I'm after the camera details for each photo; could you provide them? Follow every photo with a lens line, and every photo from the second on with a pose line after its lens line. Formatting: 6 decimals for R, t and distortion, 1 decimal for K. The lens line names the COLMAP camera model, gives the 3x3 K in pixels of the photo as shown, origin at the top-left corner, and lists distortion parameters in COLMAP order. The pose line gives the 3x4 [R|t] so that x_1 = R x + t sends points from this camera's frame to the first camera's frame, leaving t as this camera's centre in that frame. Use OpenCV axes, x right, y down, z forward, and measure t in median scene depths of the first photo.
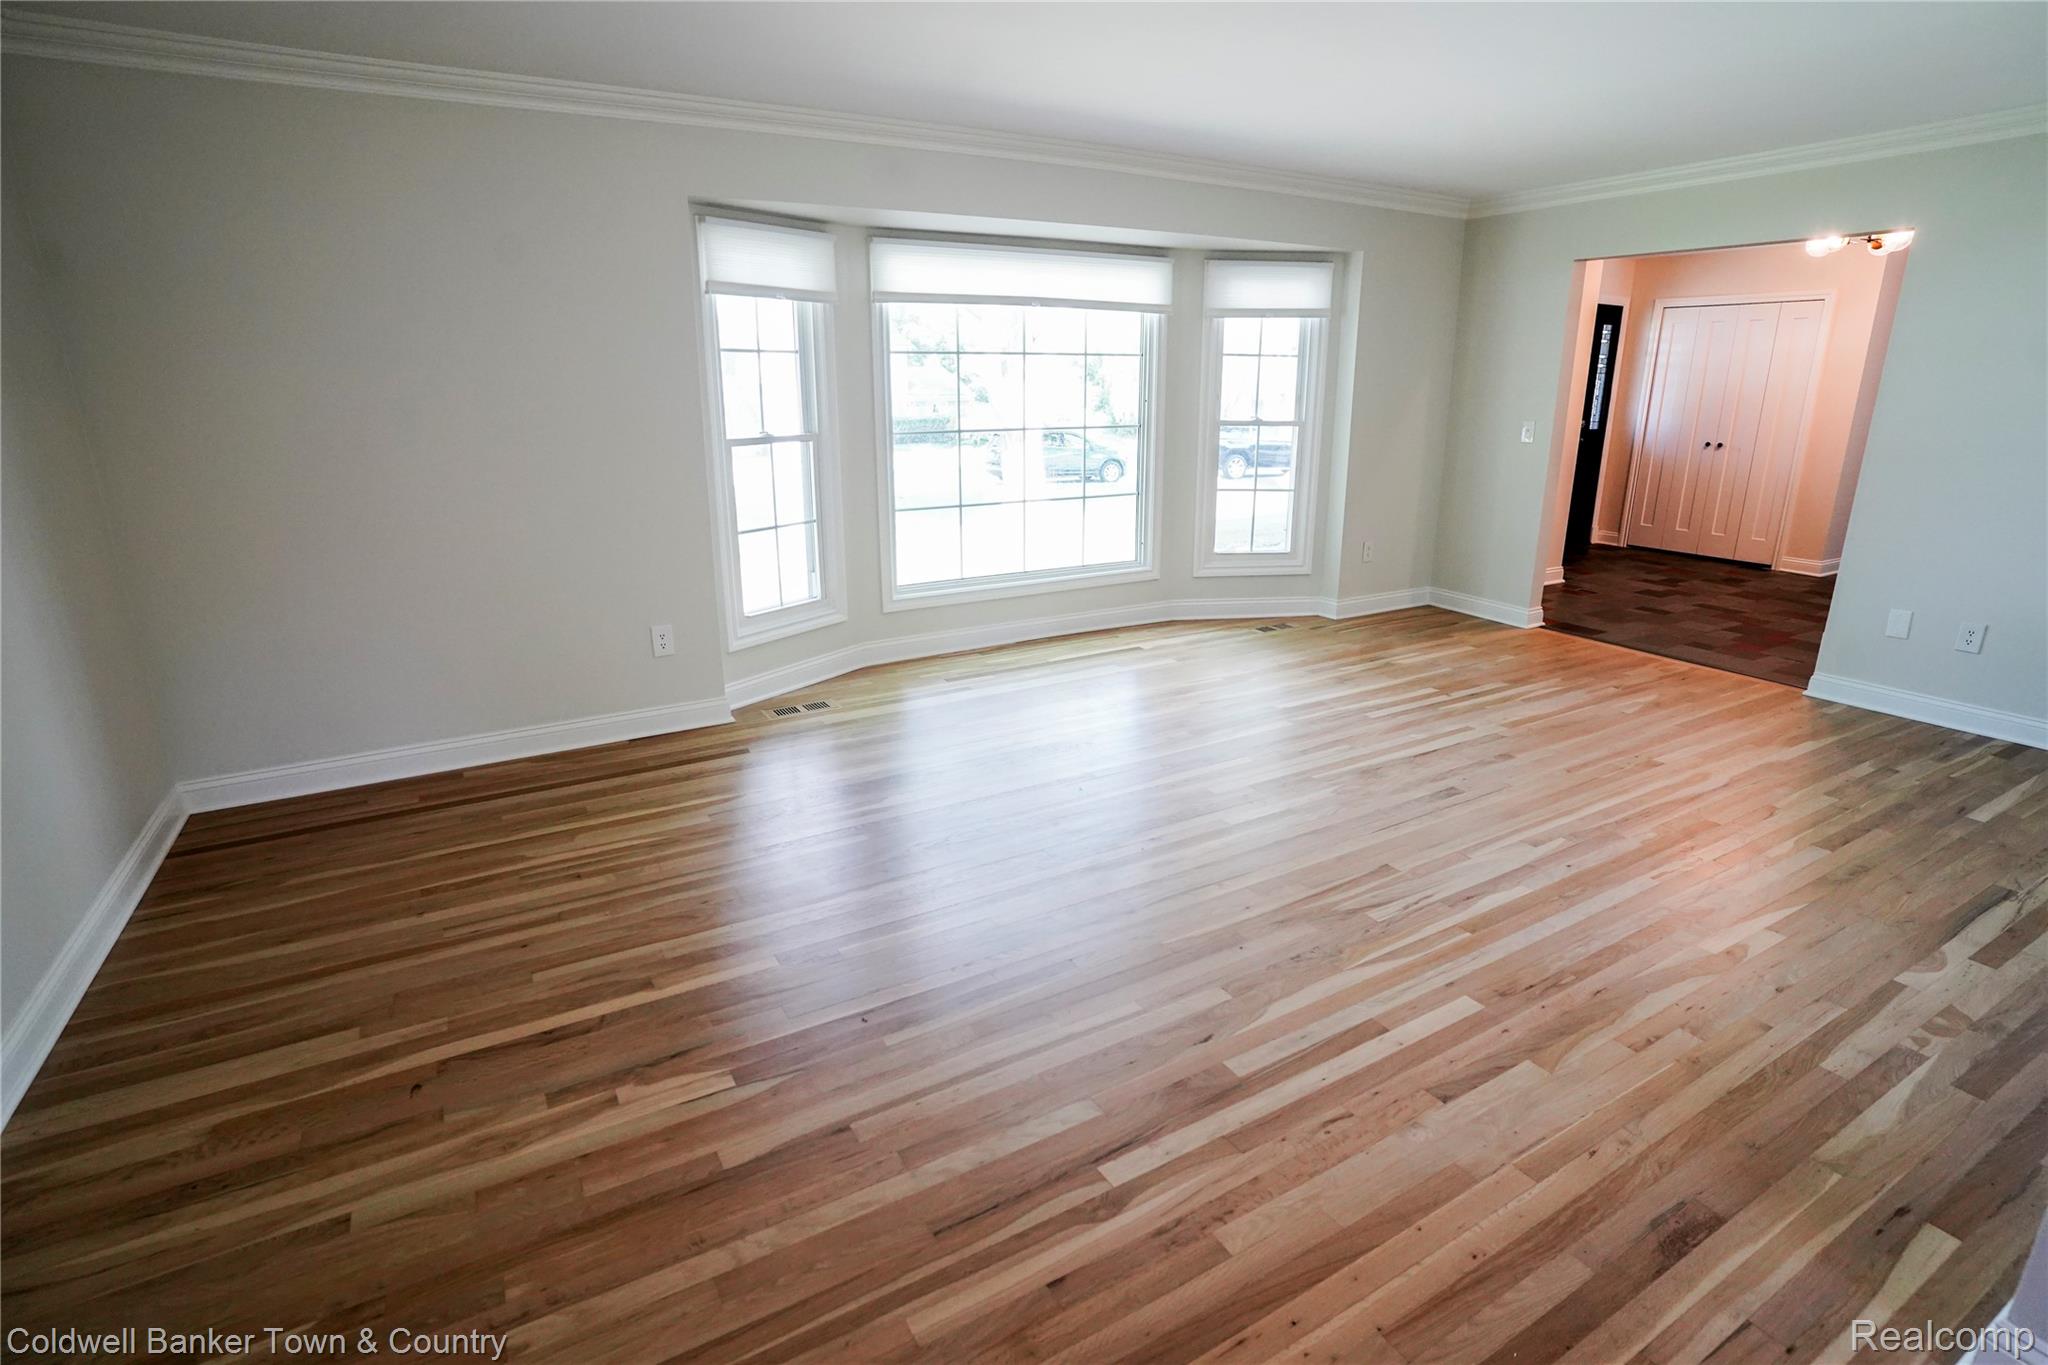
lens RADIAL K [[1015.4, 0, 1020.8], [0, 1015.4, 683.3], [0, 0, 1]] dist [-0.075329, 0.036198]
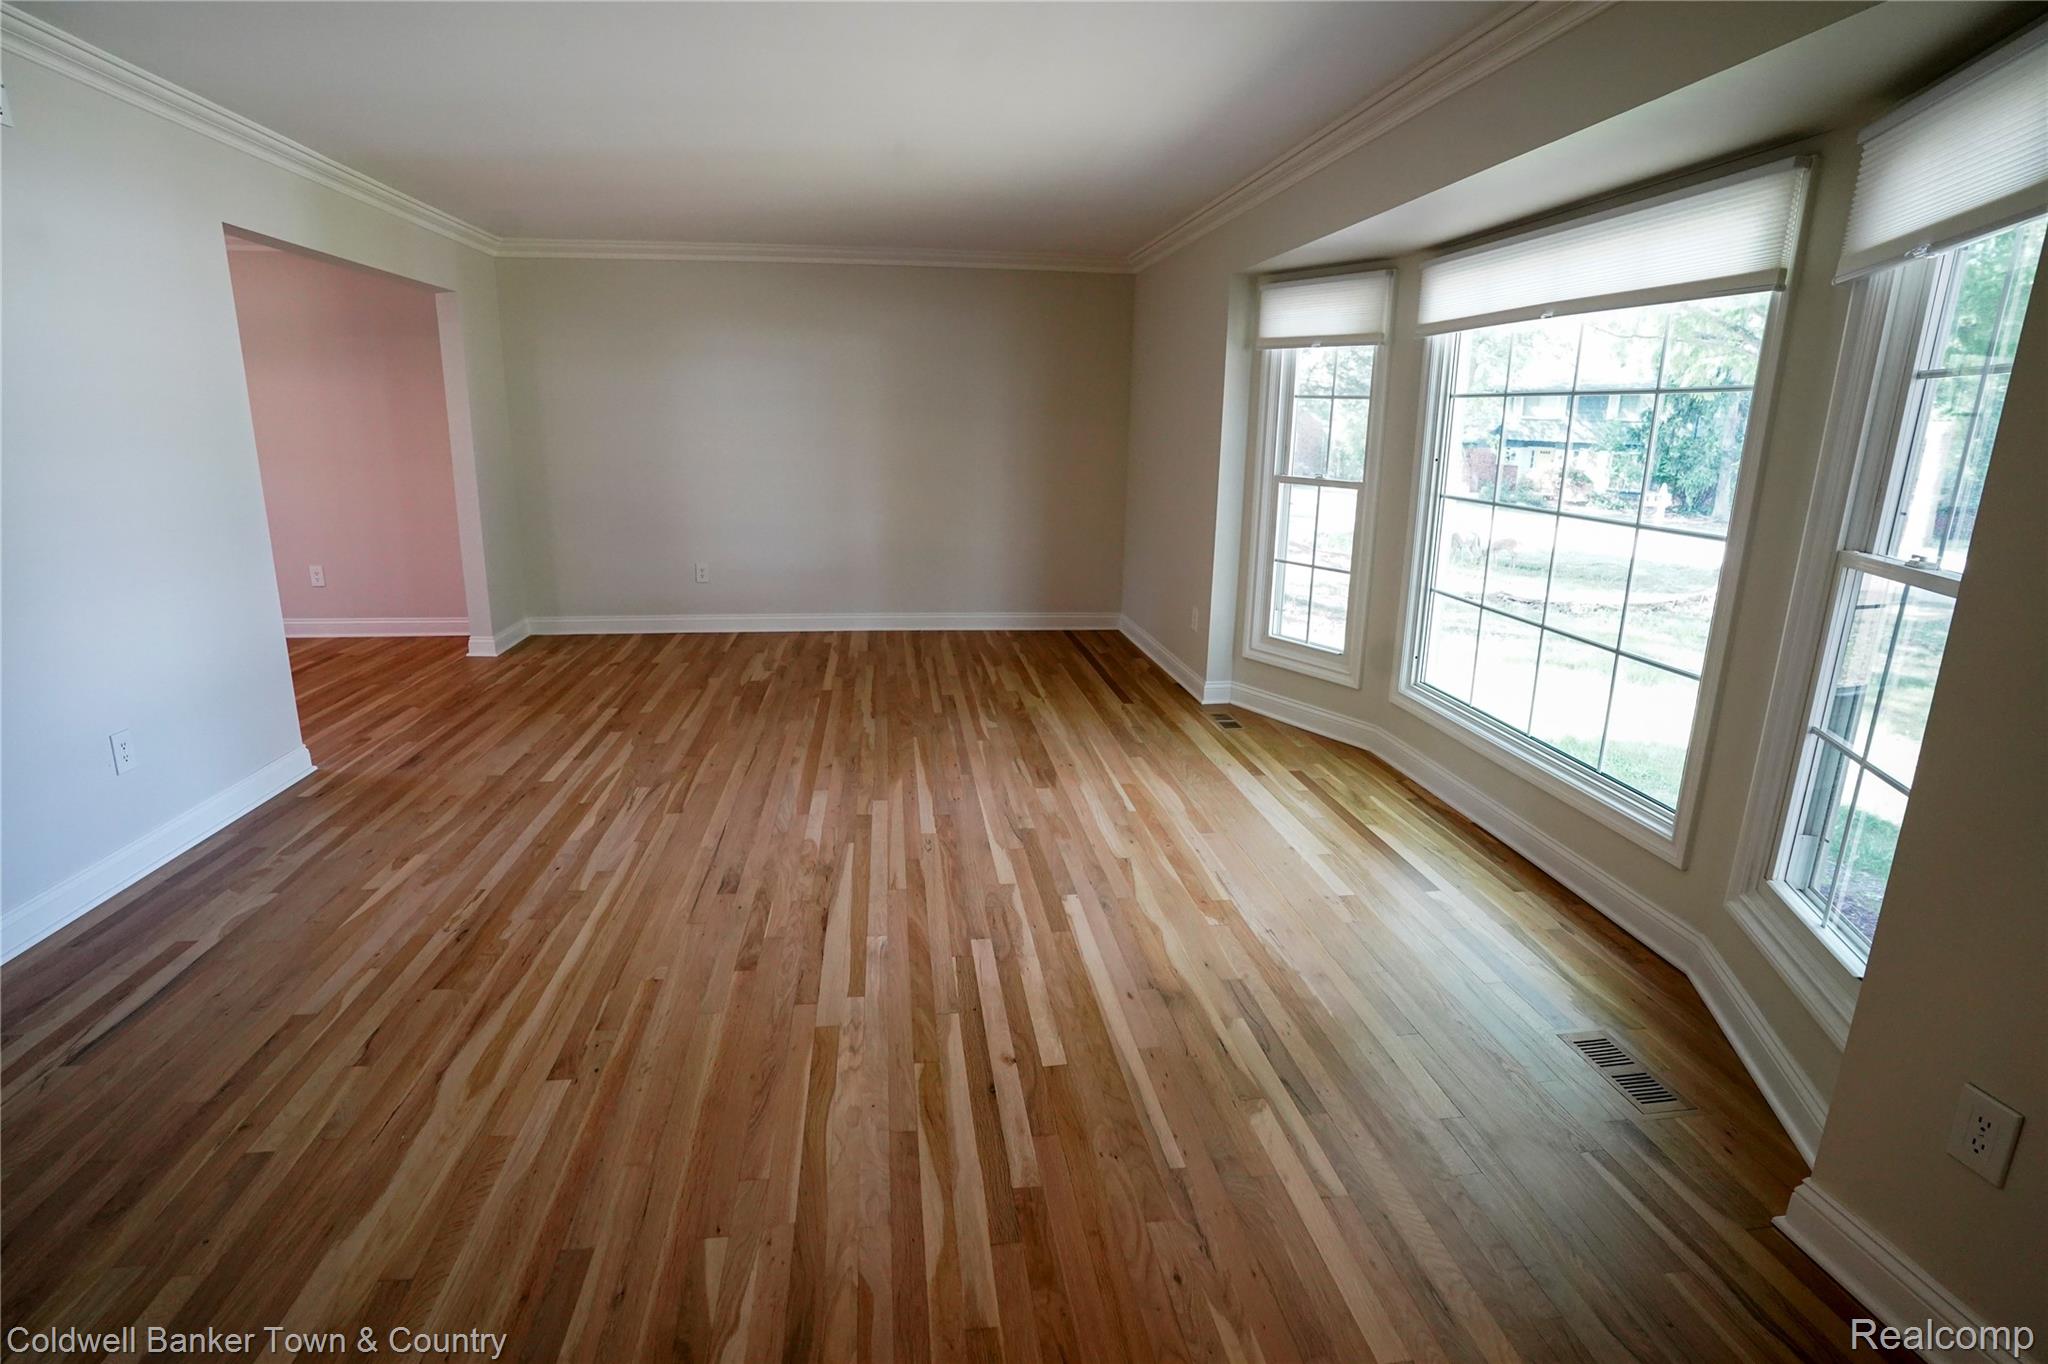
lens RADIAL K [[1015.4, 0, 1020.8], [0, 1015.4, 682.8], [0, 0, 1]] dist [-0.075329, 0.036198]
pose [[-0.384717, 0.228220, -0.894376, 1.086724], [-0.280608, 0.894174, 0.348873, -0.429865], [0.879347, 0.385187, -0.279964, 1.420043]]
